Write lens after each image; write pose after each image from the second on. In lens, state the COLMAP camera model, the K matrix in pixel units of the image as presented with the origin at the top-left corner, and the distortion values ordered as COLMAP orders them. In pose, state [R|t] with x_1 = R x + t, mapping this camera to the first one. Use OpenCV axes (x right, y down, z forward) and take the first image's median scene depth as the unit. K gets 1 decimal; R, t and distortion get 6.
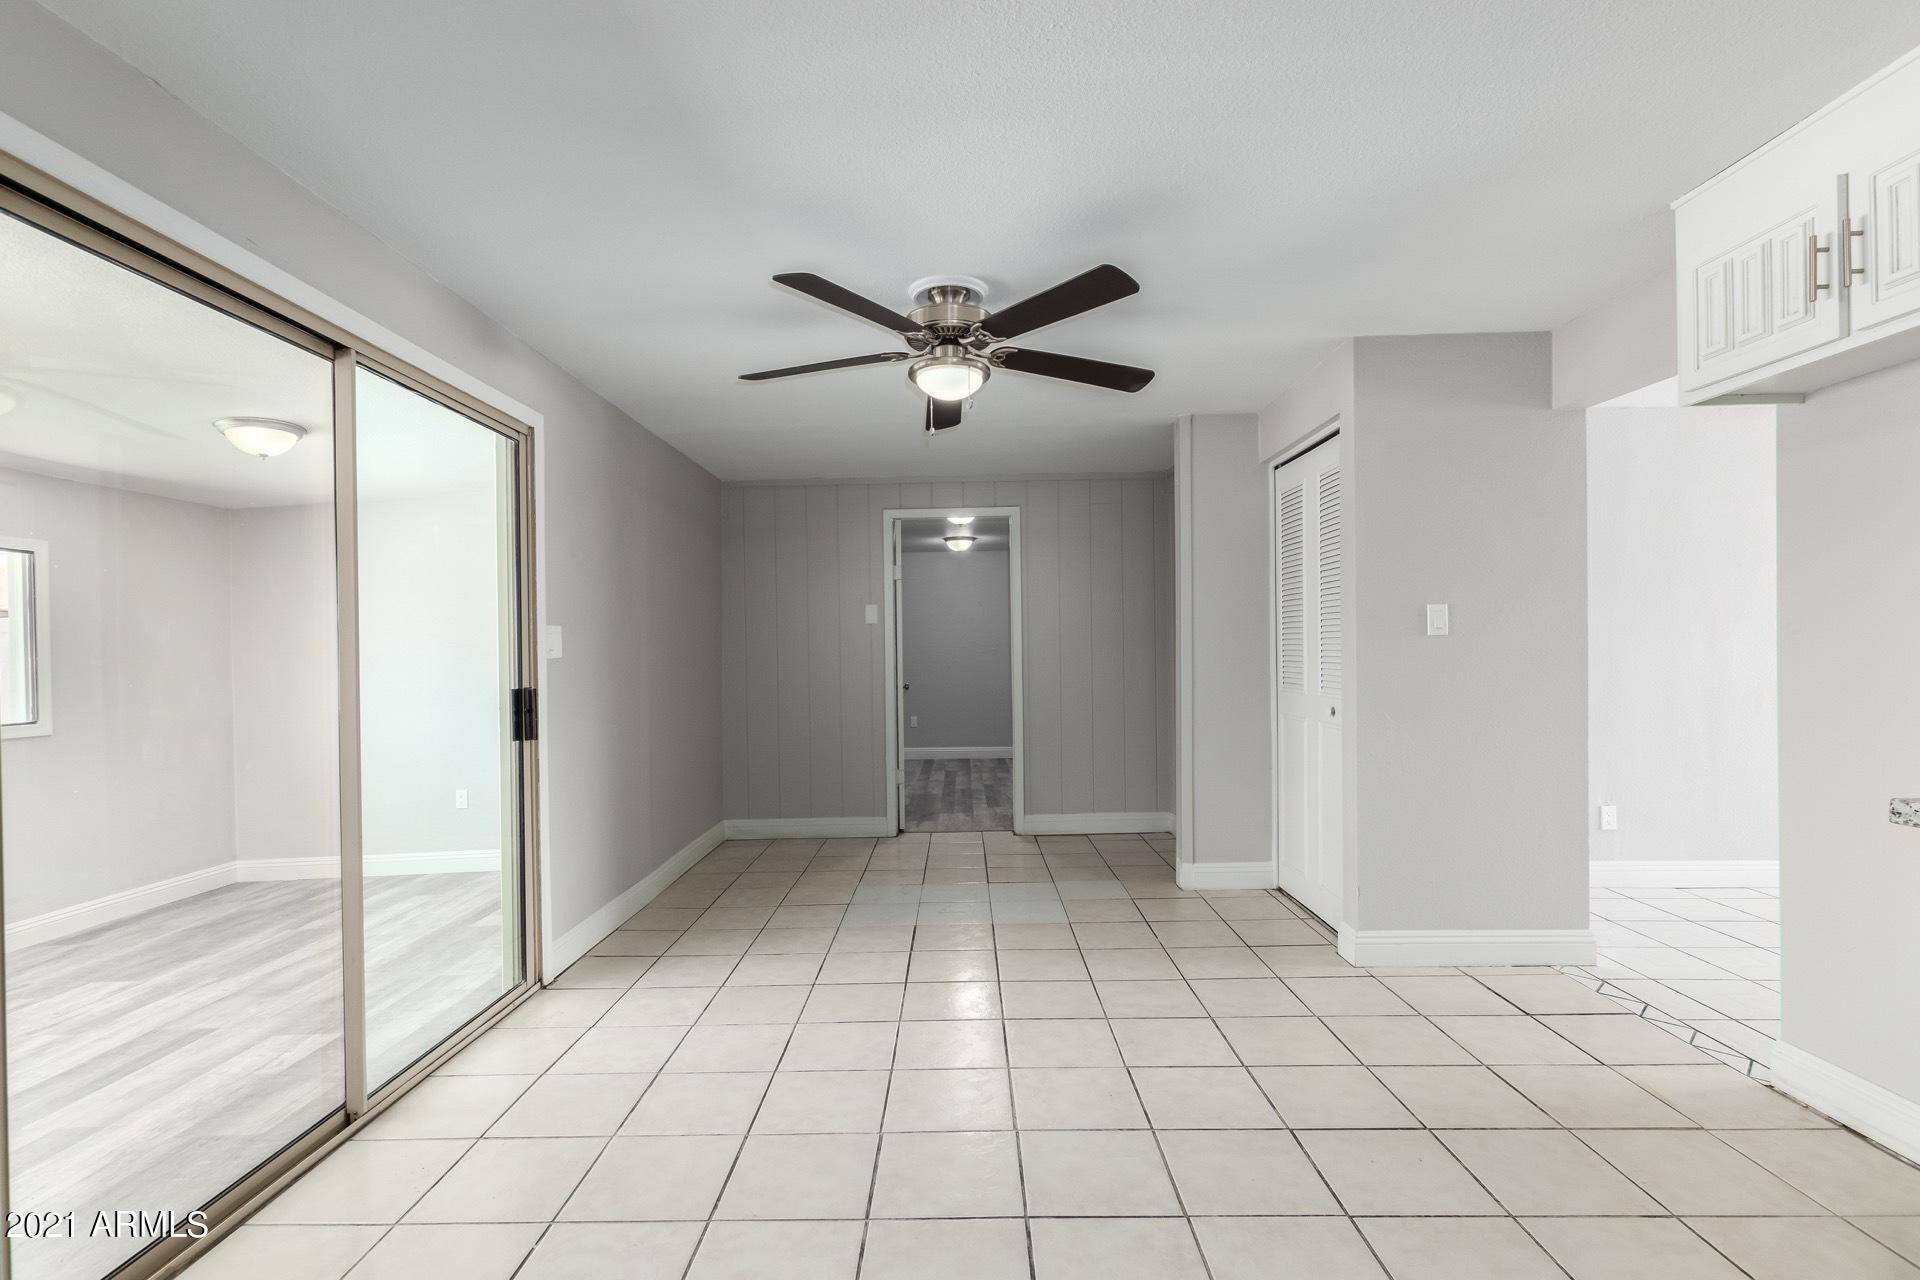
lens RADIAL K [[885.4, 0, 949.0], [0, 885.4, 659.4], [0, 0, 1]] dist [0.001409, -0.000444]
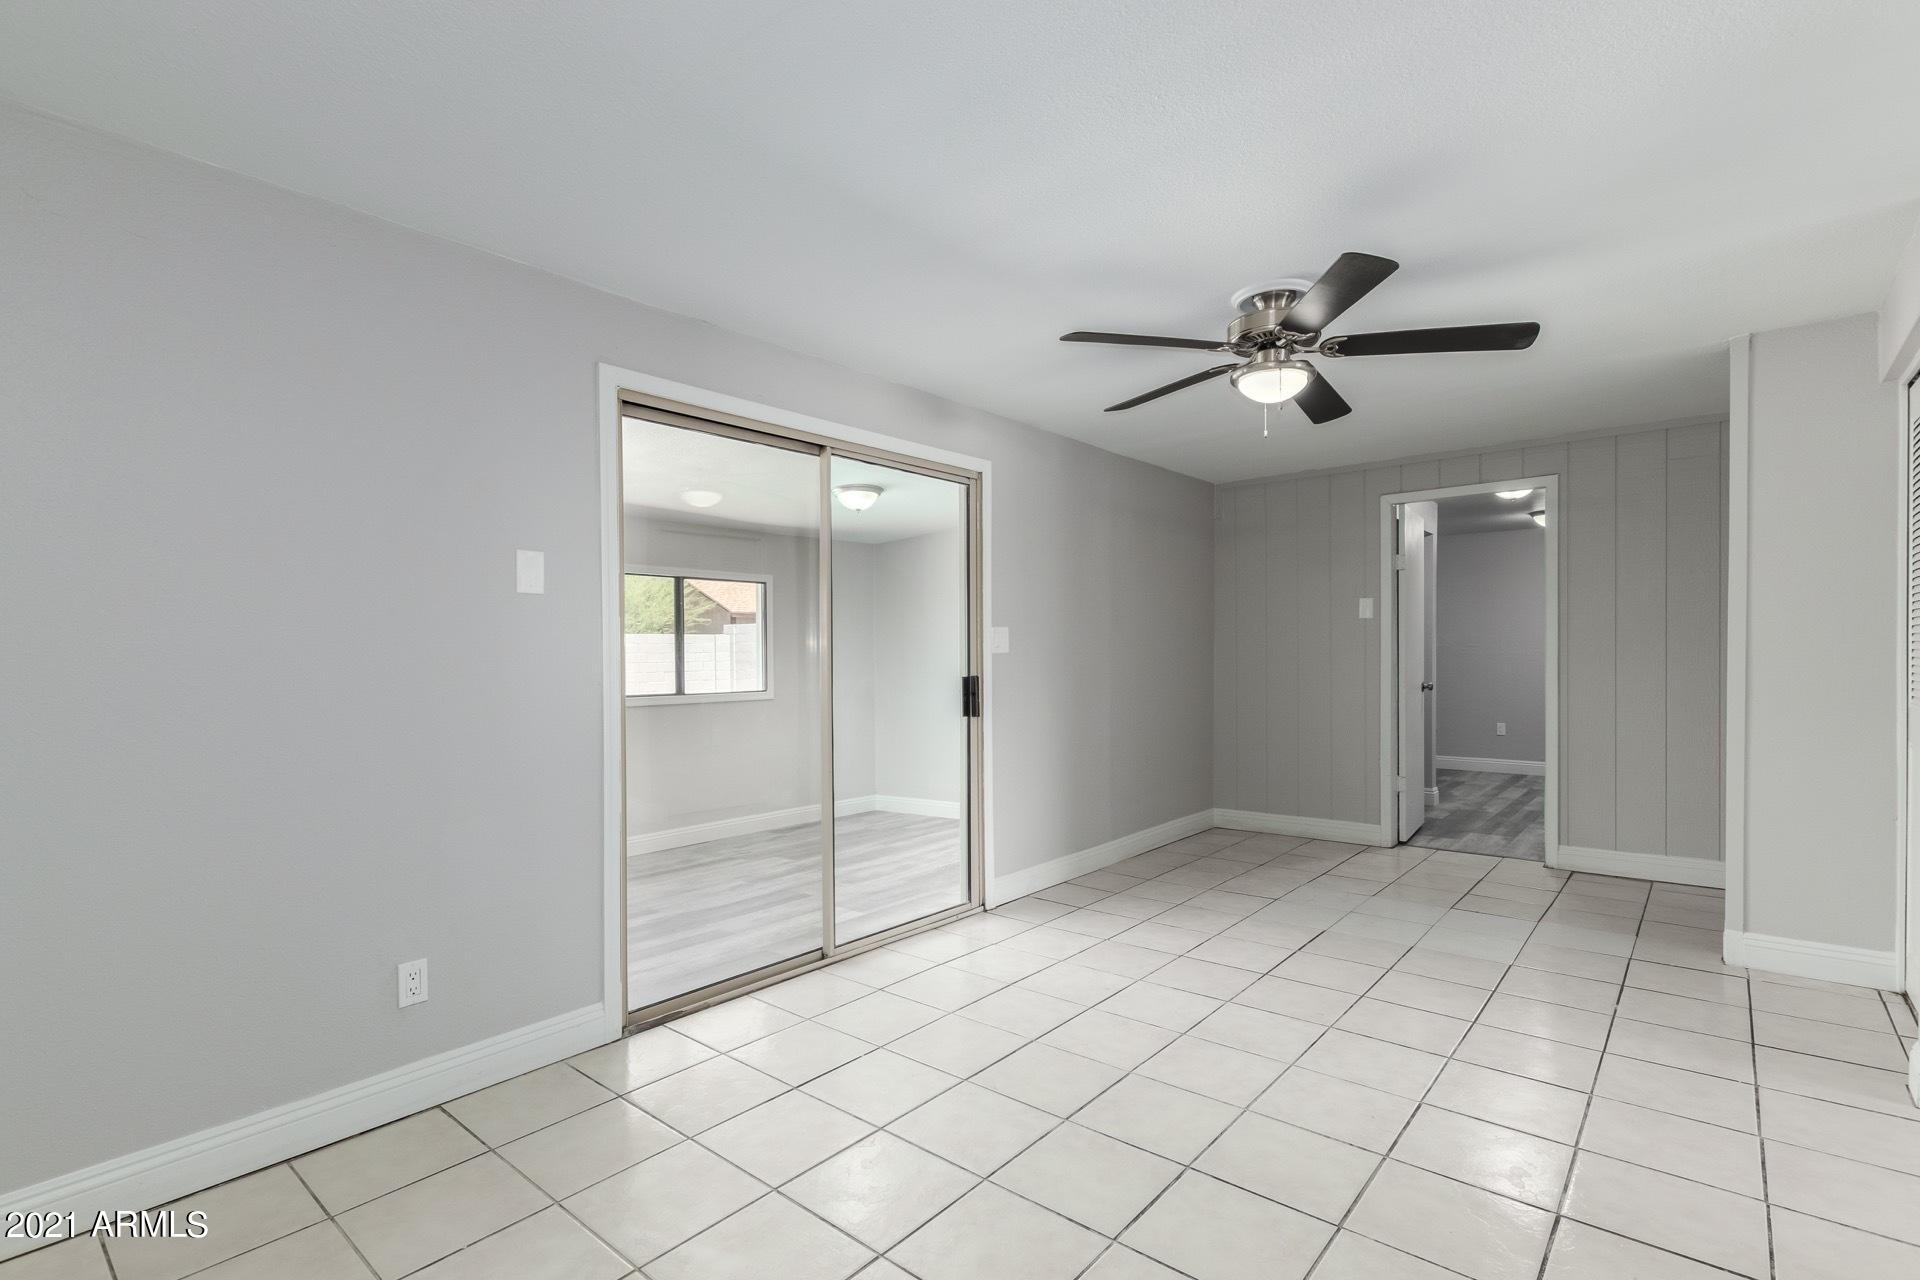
lens RADIAL K [[896.4, 0, 953.3], [0, 896.4, 665.4], [0, 0, 1]] dist [0.001759, 0.000198]
pose [[0.769986, 0.017854, -0.637811, 0.294761], [-0.008470, 0.999806, 0.017761, -0.005818], [0.638005, -0.008274, 0.769988, -0.020648]]
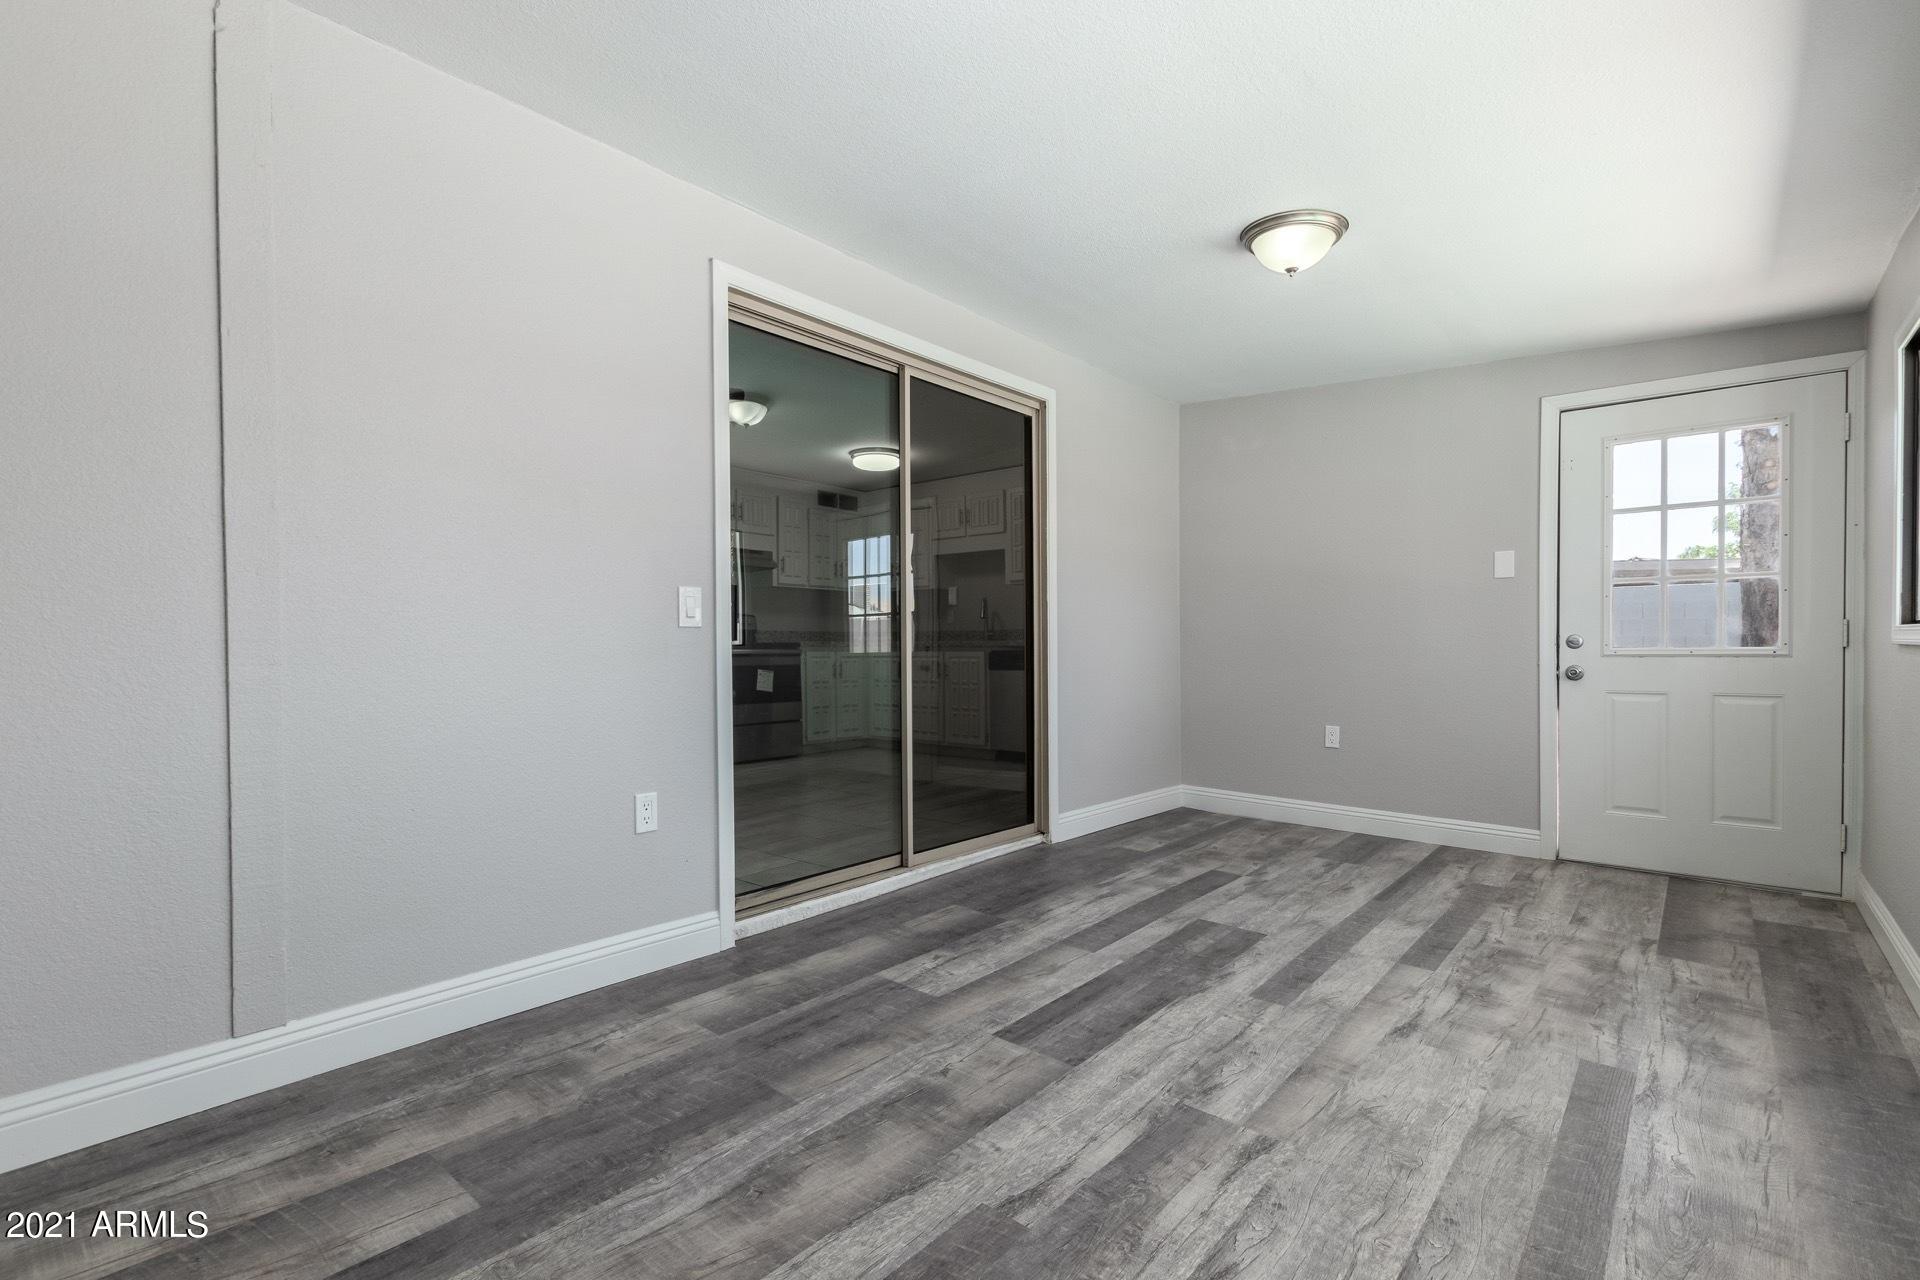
lens RADIAL K [[891.0, 0, 960.5], [0, 891.0, 658.6], [0, 0, 1]] dist [0.001806, -0.000935]
pose [[-0.780095, 0.014454, 0.625494, -1.111879], [0.024973, 0.999656, 0.008046, 0.096271], [-0.625162, 0.021897, -0.780188, 1.389210]]
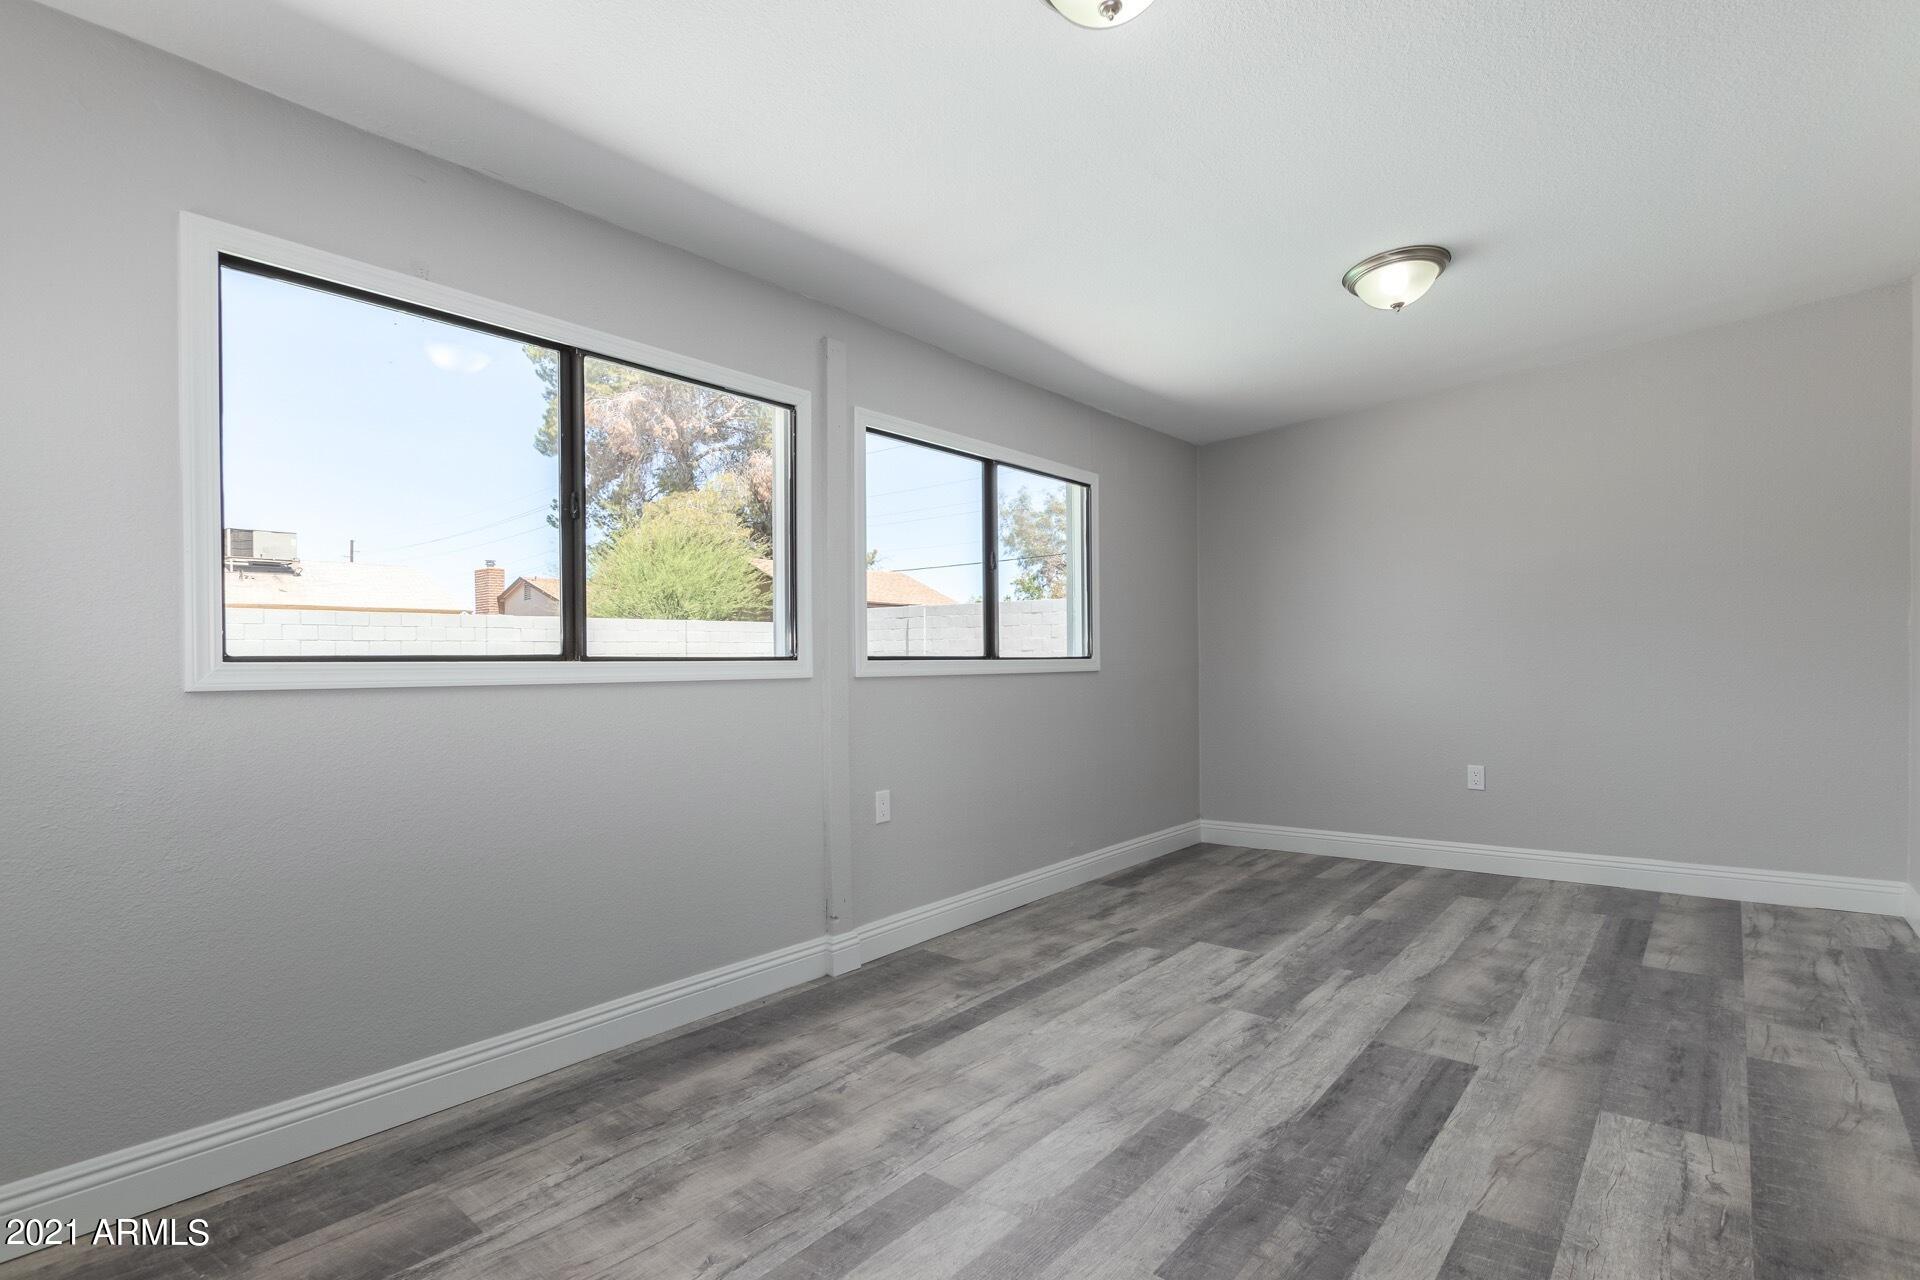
lens RADIAL K [[891.0, 0, 960.5], [0, 891.0, 658.6], [0, 0, 1]] dist [0.001806, -0.000935]
pose [[0.769531, 0.012571, -0.638486, -0.613287], [-0.011313, 0.999918, 0.006052, 0.083739], [0.638509, 0.002566, 0.769610, 0.173524]]
